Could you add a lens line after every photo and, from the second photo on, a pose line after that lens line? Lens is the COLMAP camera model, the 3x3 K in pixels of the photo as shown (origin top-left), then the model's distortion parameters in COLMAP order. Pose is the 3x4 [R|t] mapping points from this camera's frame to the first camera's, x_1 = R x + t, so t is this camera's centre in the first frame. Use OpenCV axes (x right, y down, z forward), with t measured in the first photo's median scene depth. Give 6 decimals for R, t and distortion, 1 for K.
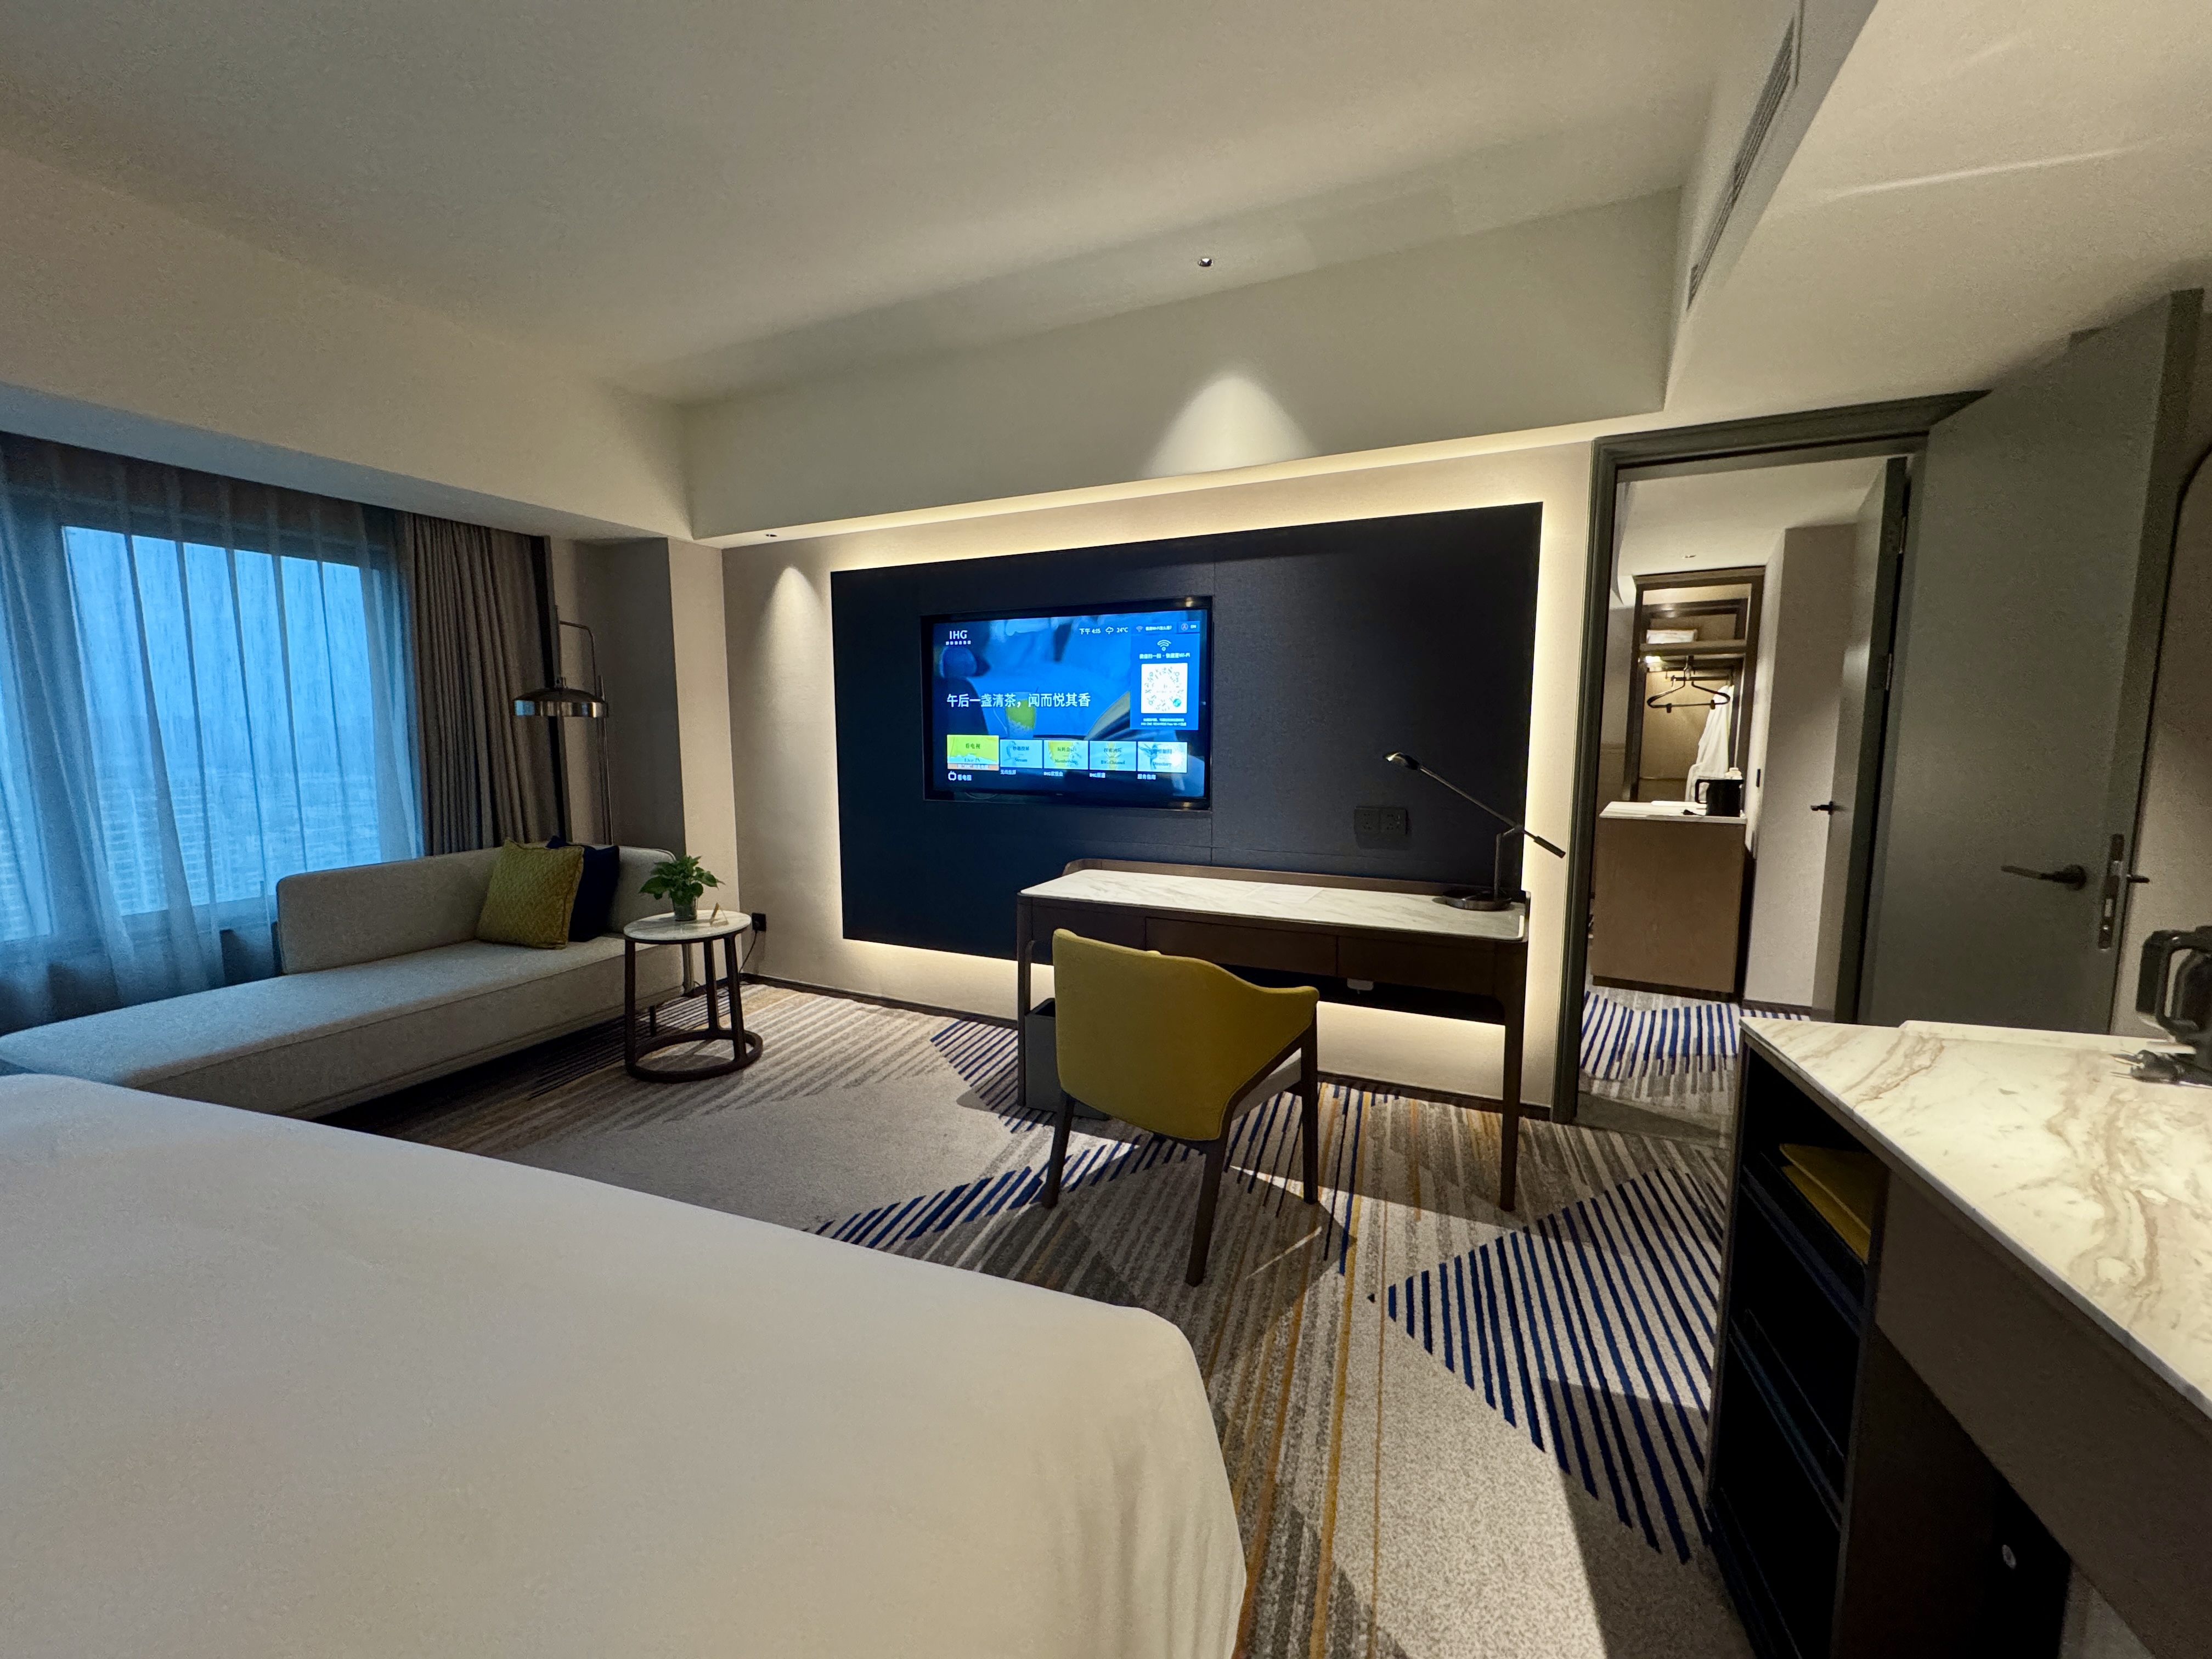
lens RADIAL K [[876.5, 0, 1106.0], [0, 876.5, 829.5], [0, 0, 1]] dist [0.001908, 0.000473]
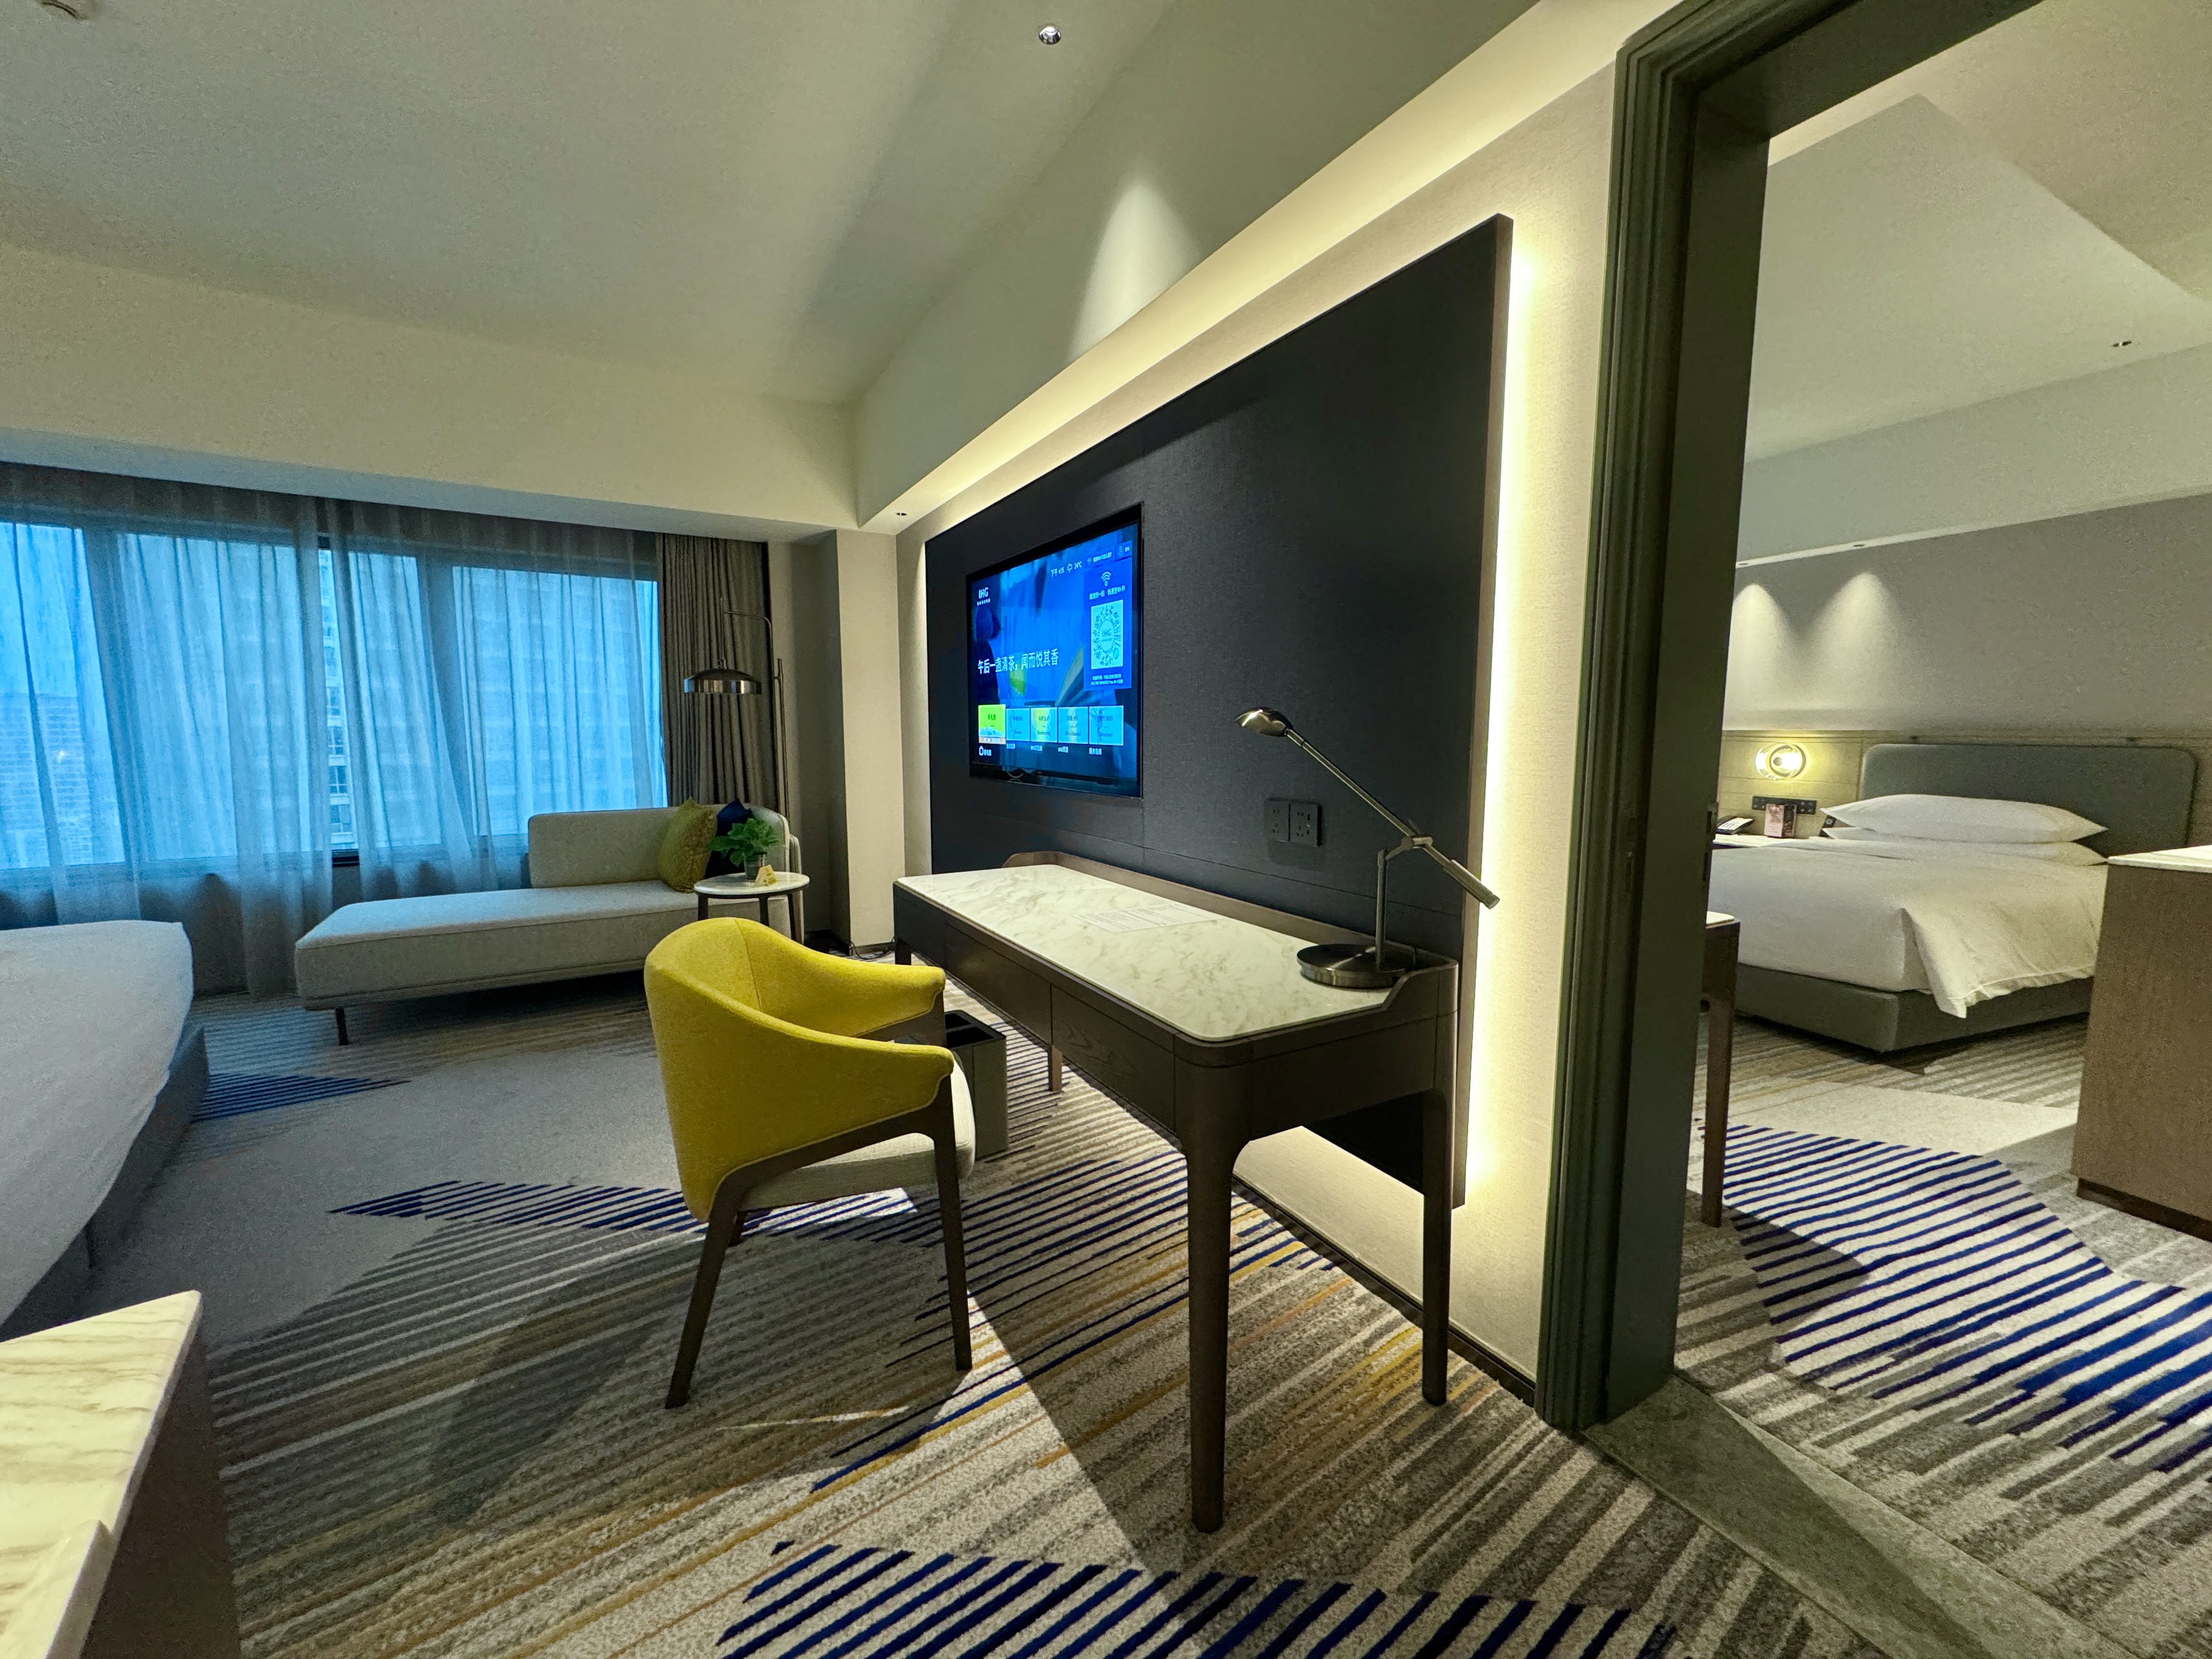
lens RADIAL K [[876.5, 0, 1106.0], [0, 876.5, 829.5], [0, 0, 1]] dist [0.001908, 0.000473]
pose [[0.823790, 0.065110, -0.563144, 0.507619], [-0.065757, 0.997652, 0.019156, -0.006490], [0.563069, 0.021250, 0.826137, 0.369855]]
